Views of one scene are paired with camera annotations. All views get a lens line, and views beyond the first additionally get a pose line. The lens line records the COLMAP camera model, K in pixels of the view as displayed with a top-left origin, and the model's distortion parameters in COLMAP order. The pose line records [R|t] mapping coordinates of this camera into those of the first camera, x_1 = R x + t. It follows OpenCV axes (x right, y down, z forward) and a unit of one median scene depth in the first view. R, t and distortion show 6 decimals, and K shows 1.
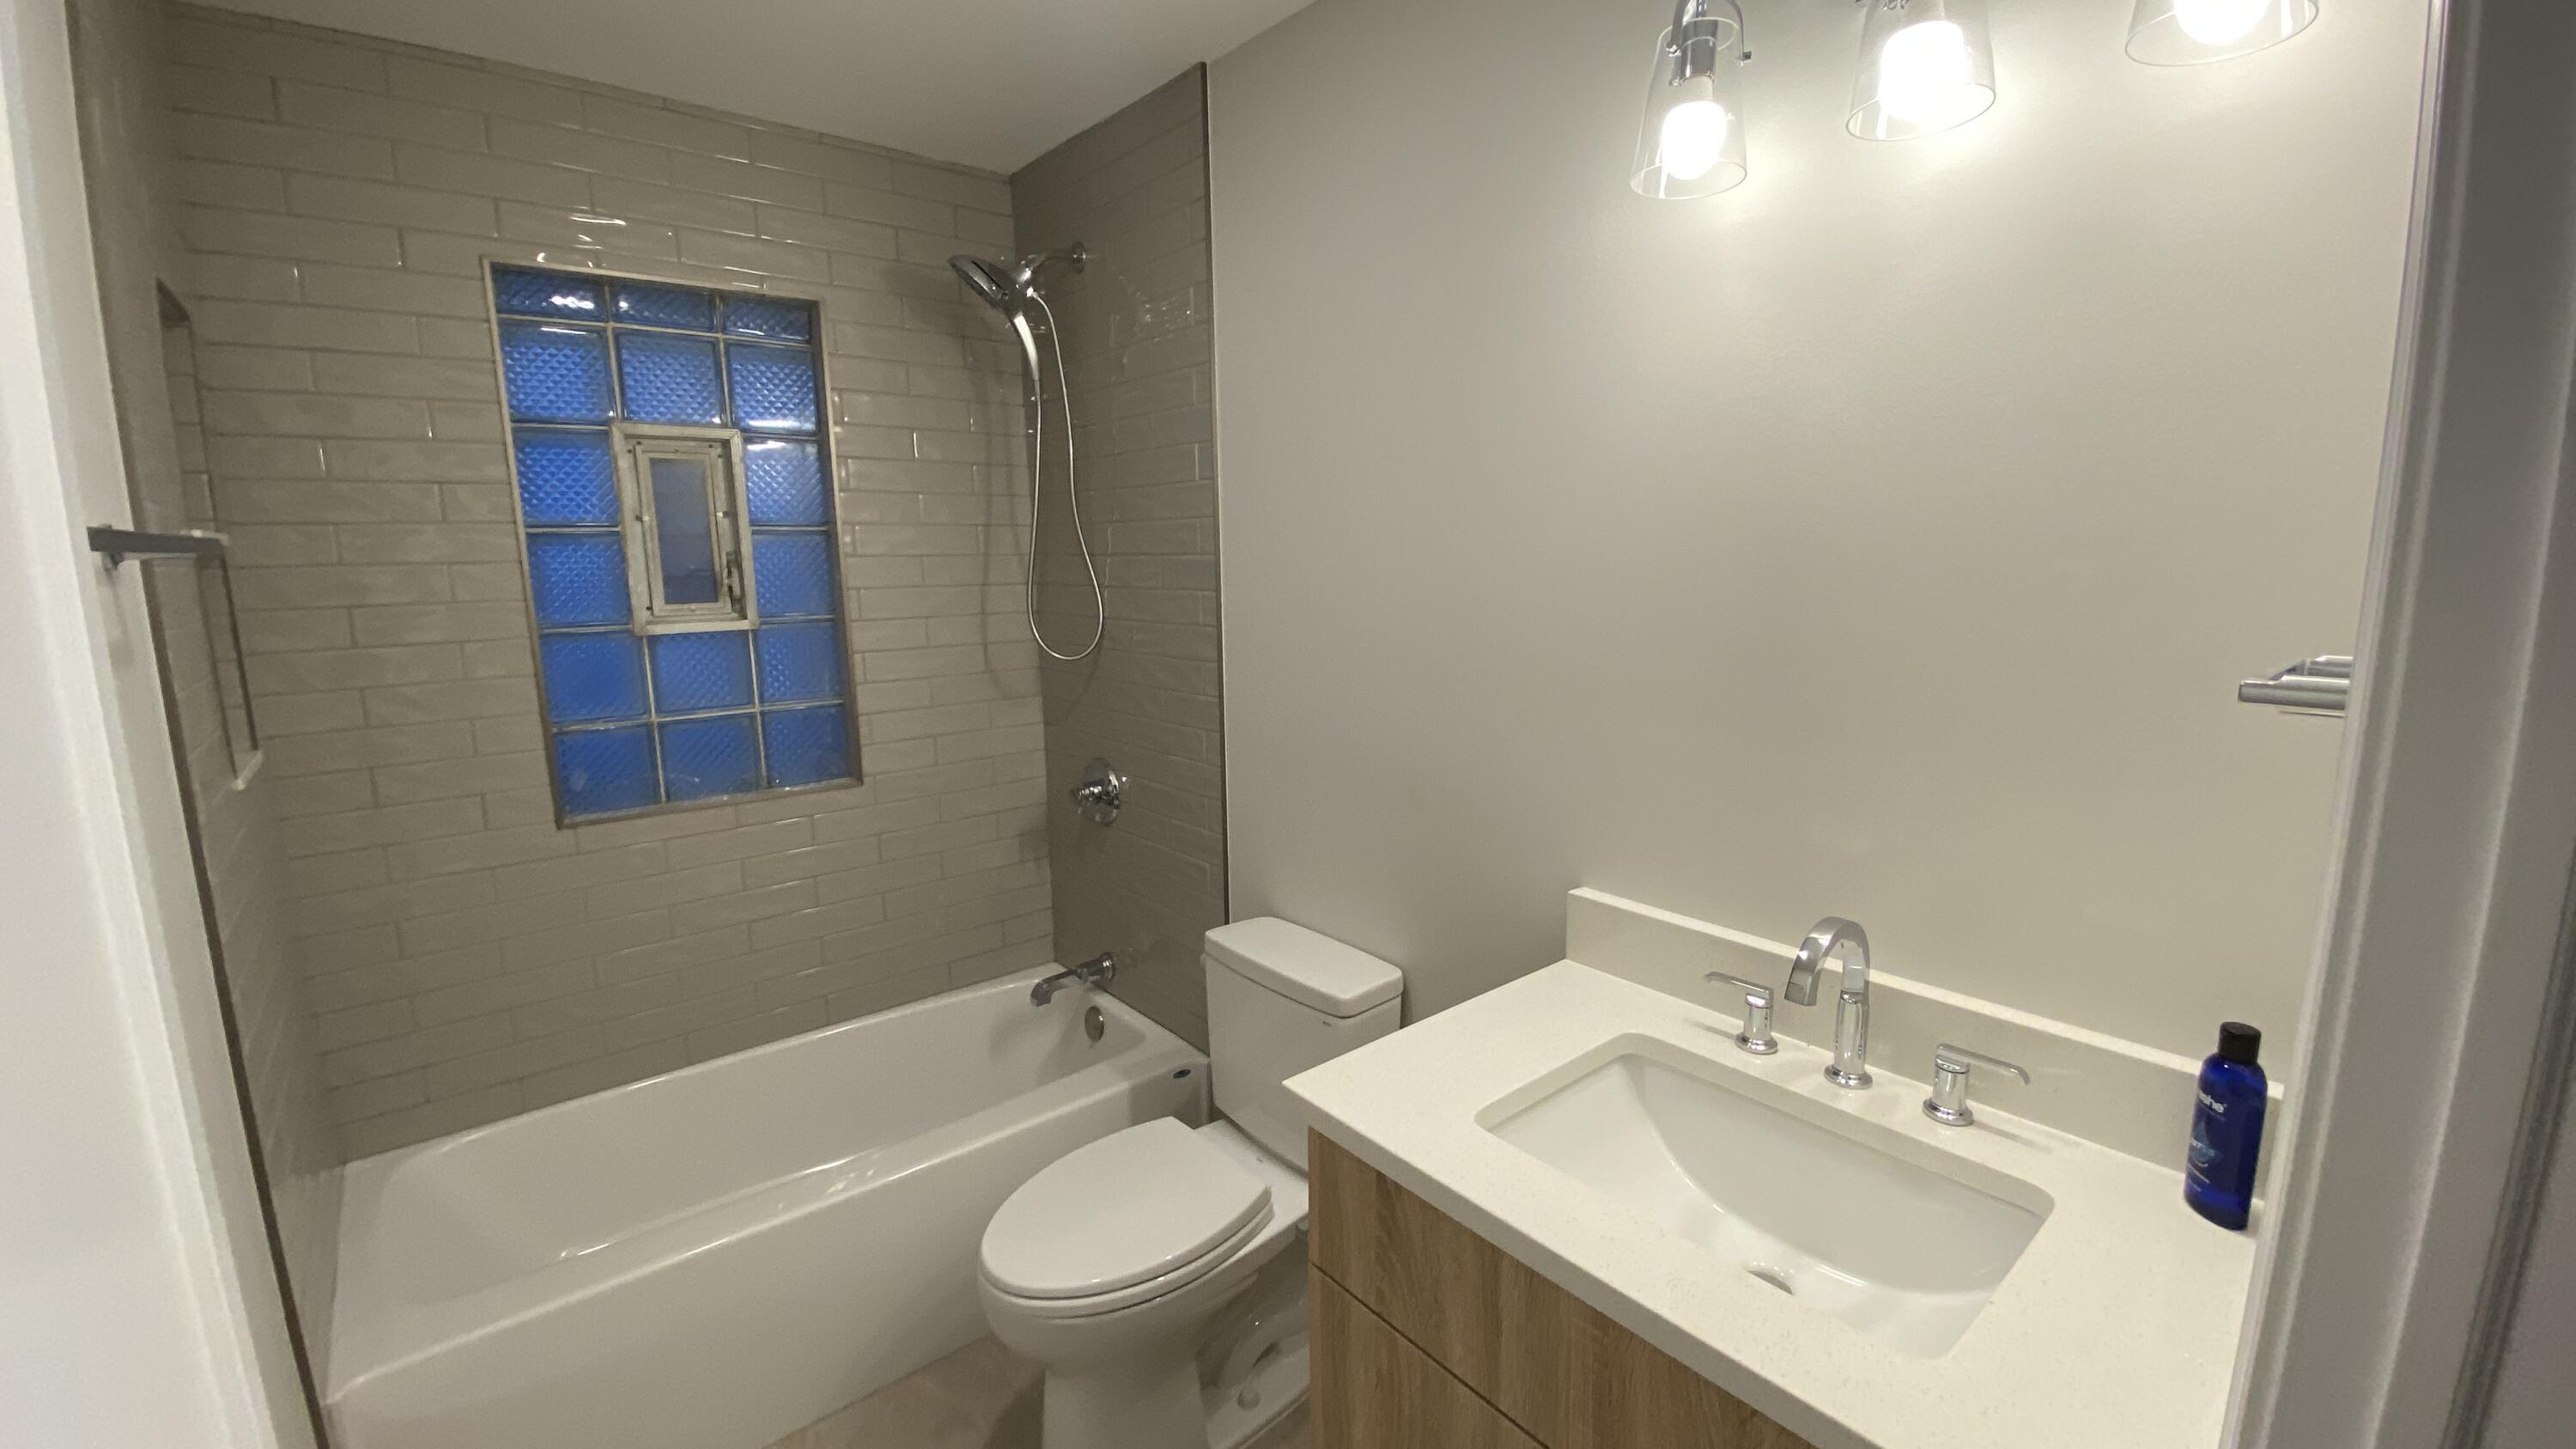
lens RADIAL K [[1036.1, 0, 1292.6], [0, 1036.1, 720.4], [0, 0, 1]] dist [0.058648, -0.061742]
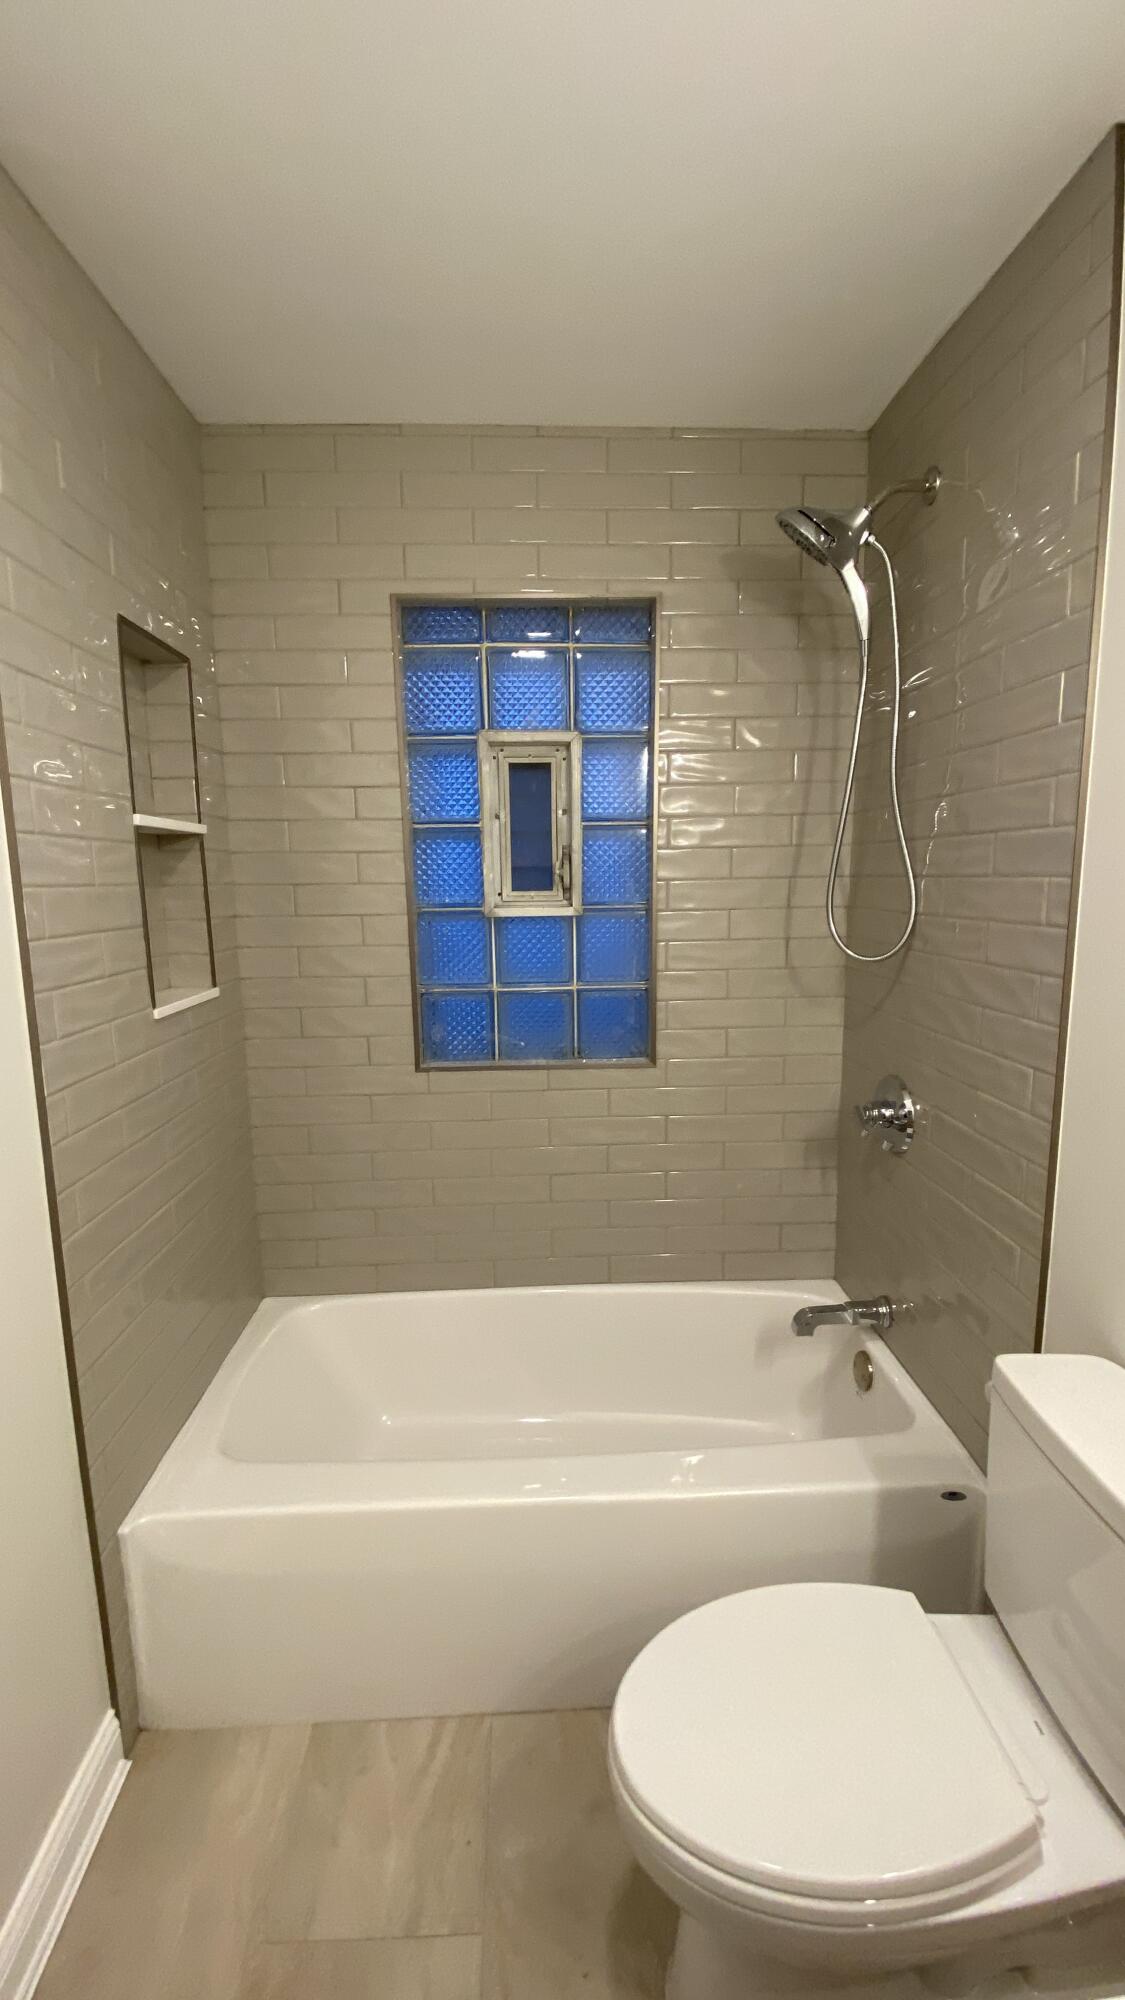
lens RADIAL K [[804.3, 0, 562.5], [0, 804.3, 1000.0], [0, 0, 1]] dist [0.058648, -0.061742]
pose [[0.793594, 0.096292, -0.600779, -0.007180], [-0.096450, 0.994822, 0.032045, -0.024362], [0.600754, 0.032514, 0.798772, 0.322514]]
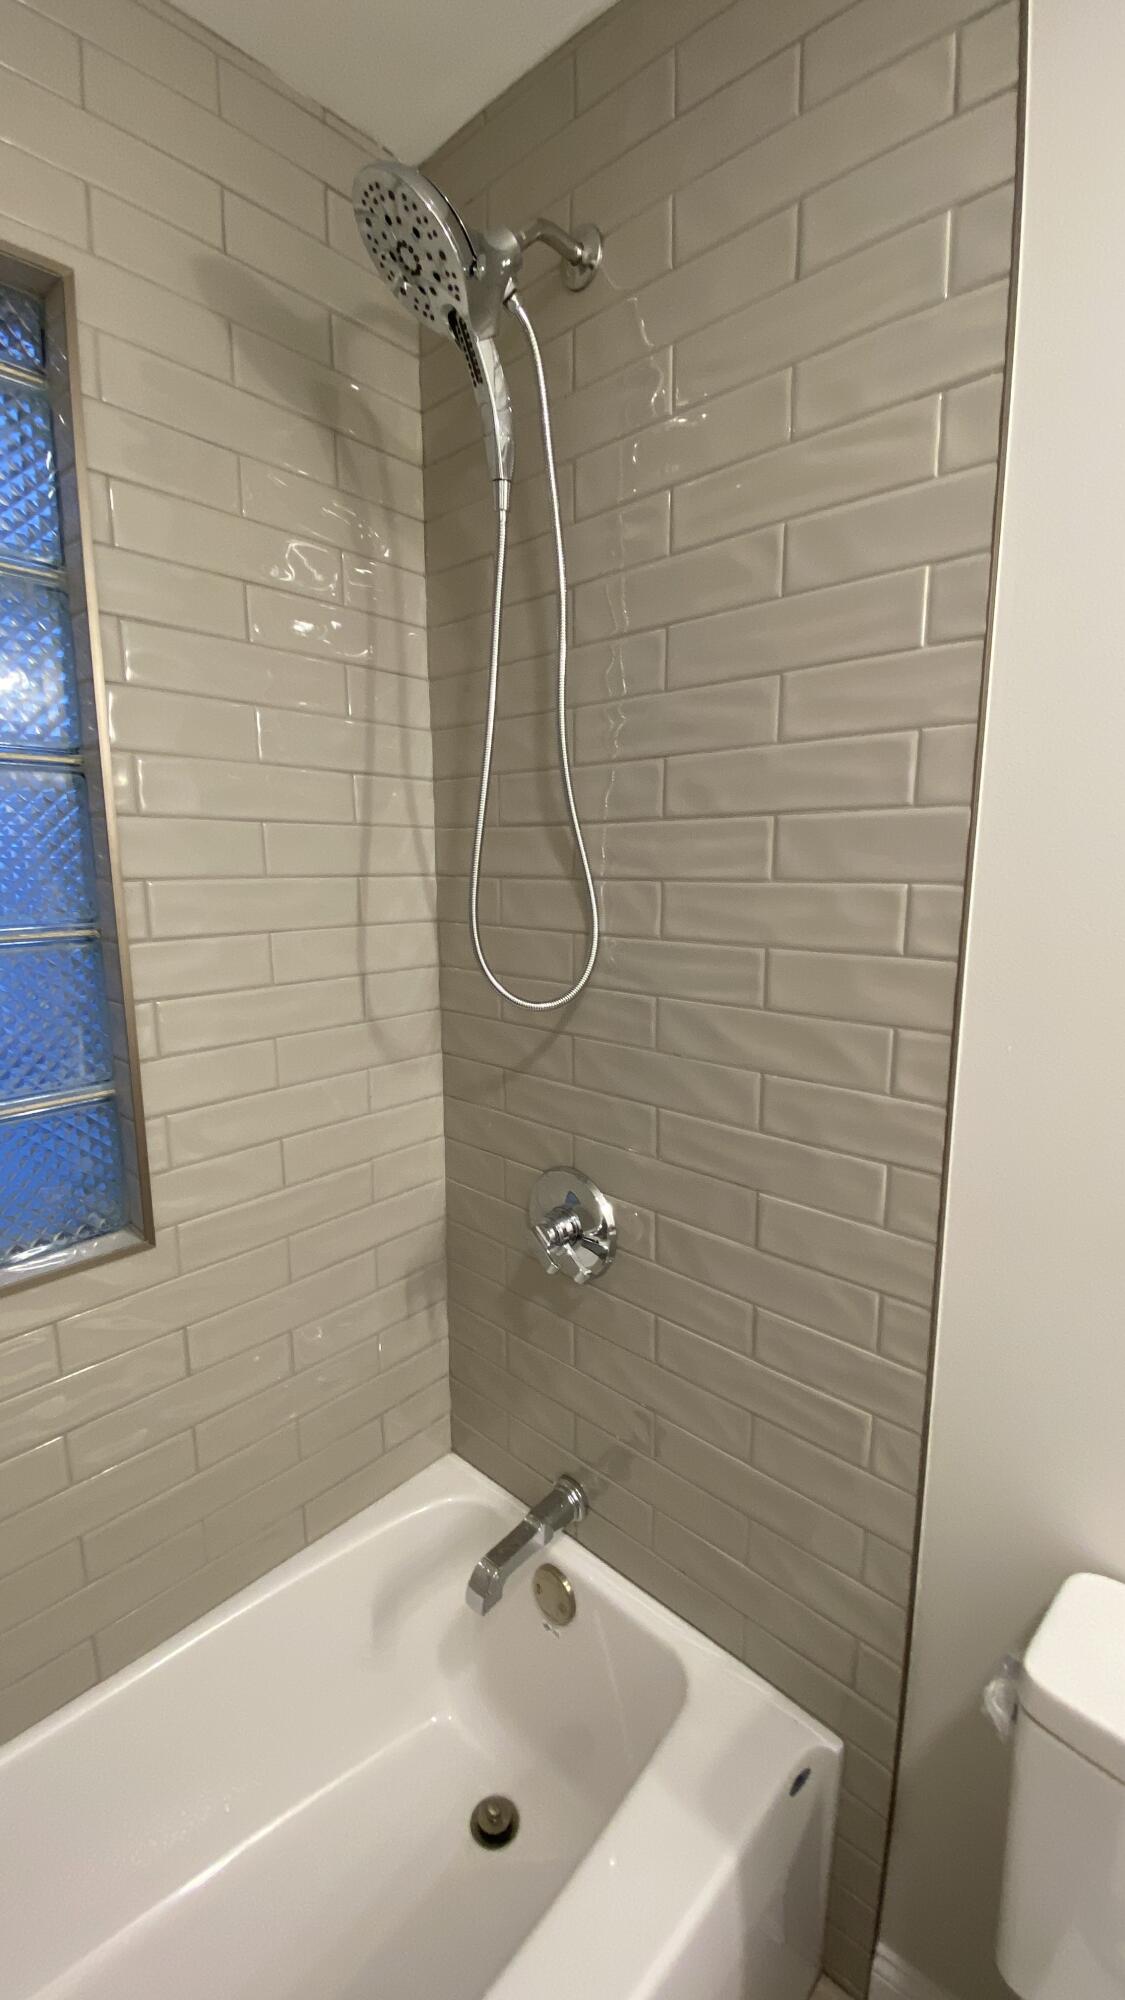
lens RADIAL K [[800.8, 0, 570.1], [0, 800.8, 999.1], [0, 0, 1]] dist [0.027665, -0.024798]
pose [[0.989897, -0.011015, 0.141360, -0.280349], [0.009830, 0.999910, 0.009081, -0.072547], [-0.141448, -0.007600, 0.989917, 0.611866]]
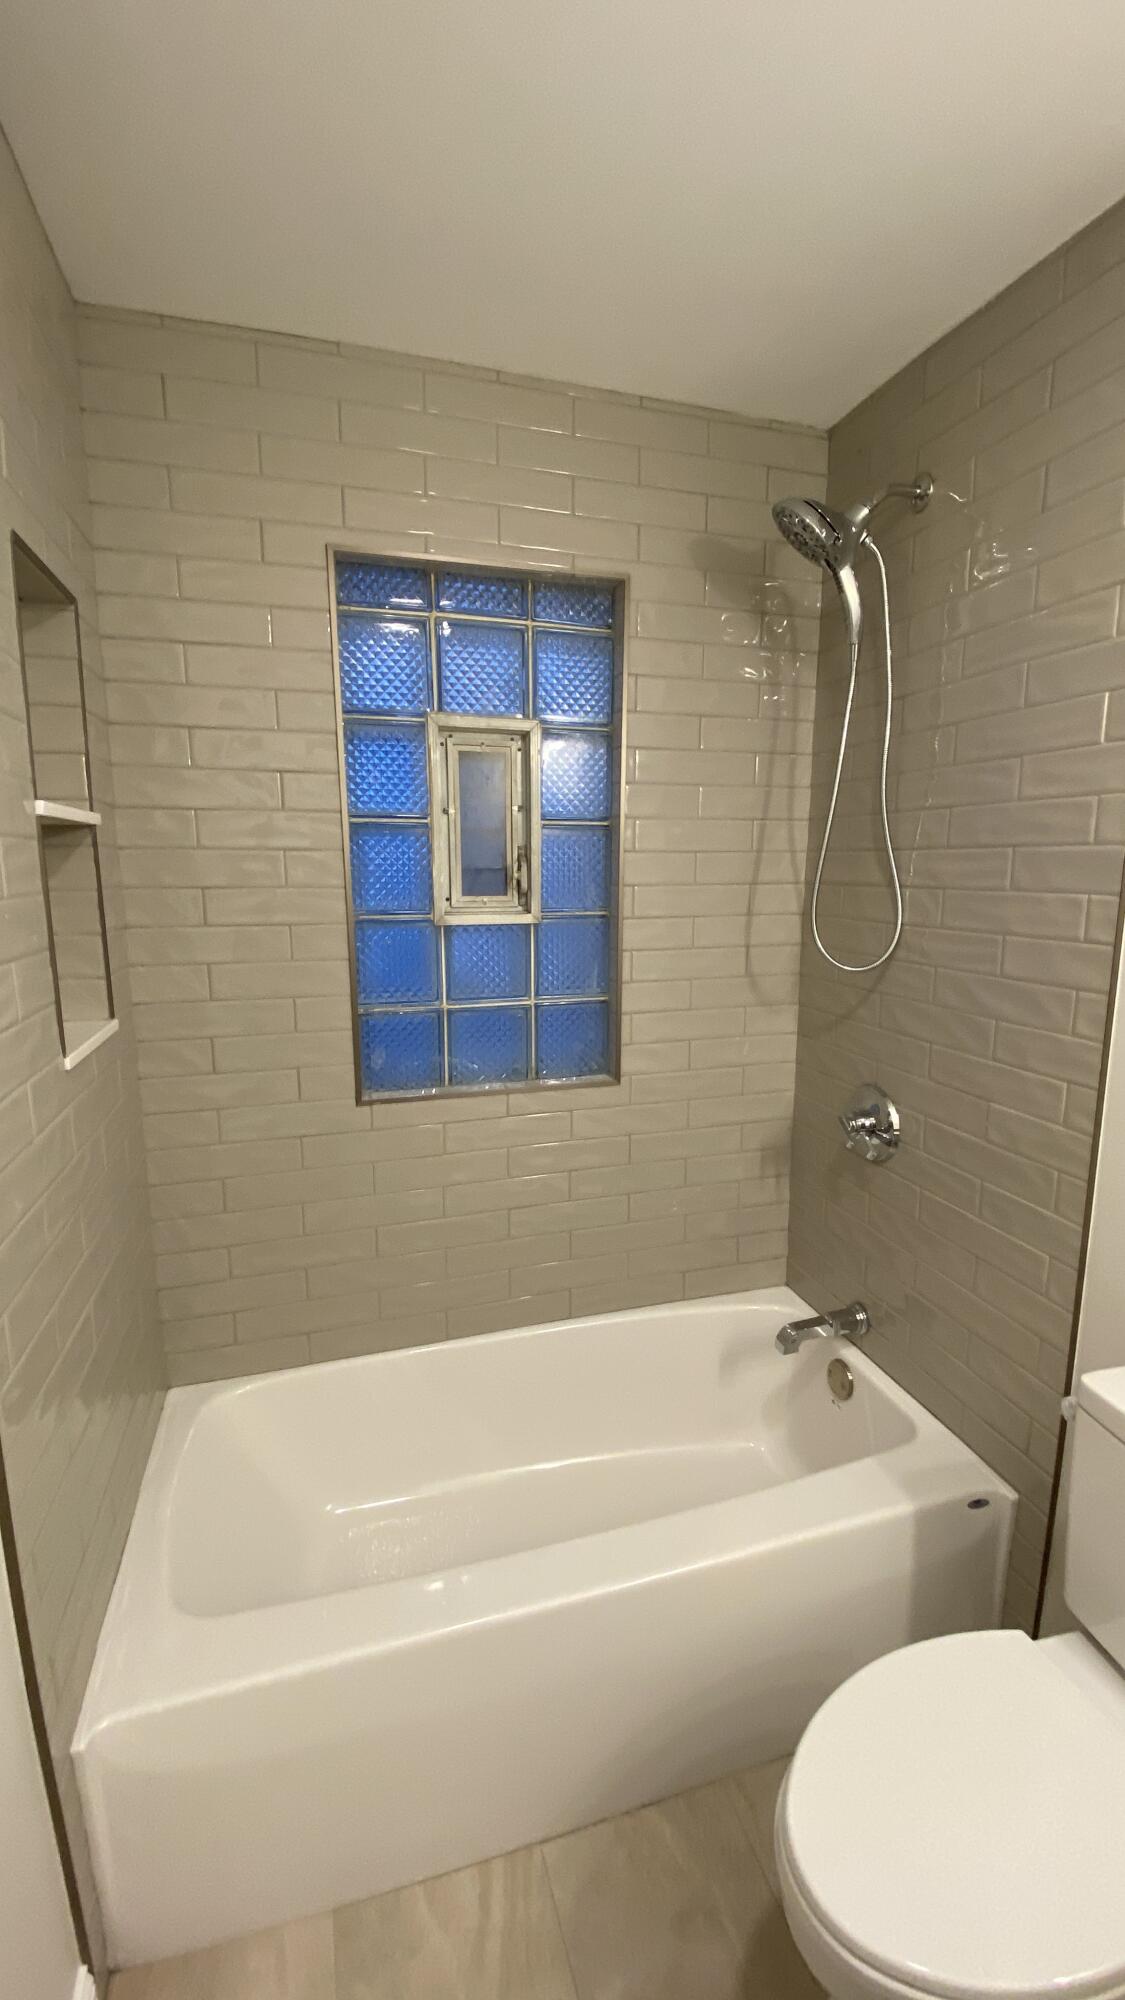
lens RADIAL K [[804.3, 0, 562.5], [0, 804.3, 1000.0], [0, 0, 1]] dist [0.058648, -0.061742]
pose [[0.919359, 0.079872, -0.385227, -0.190637], [-0.076525, 0.996778, 0.024039, -0.034672], [0.385905, 0.007379, 0.922509, 0.304319]]
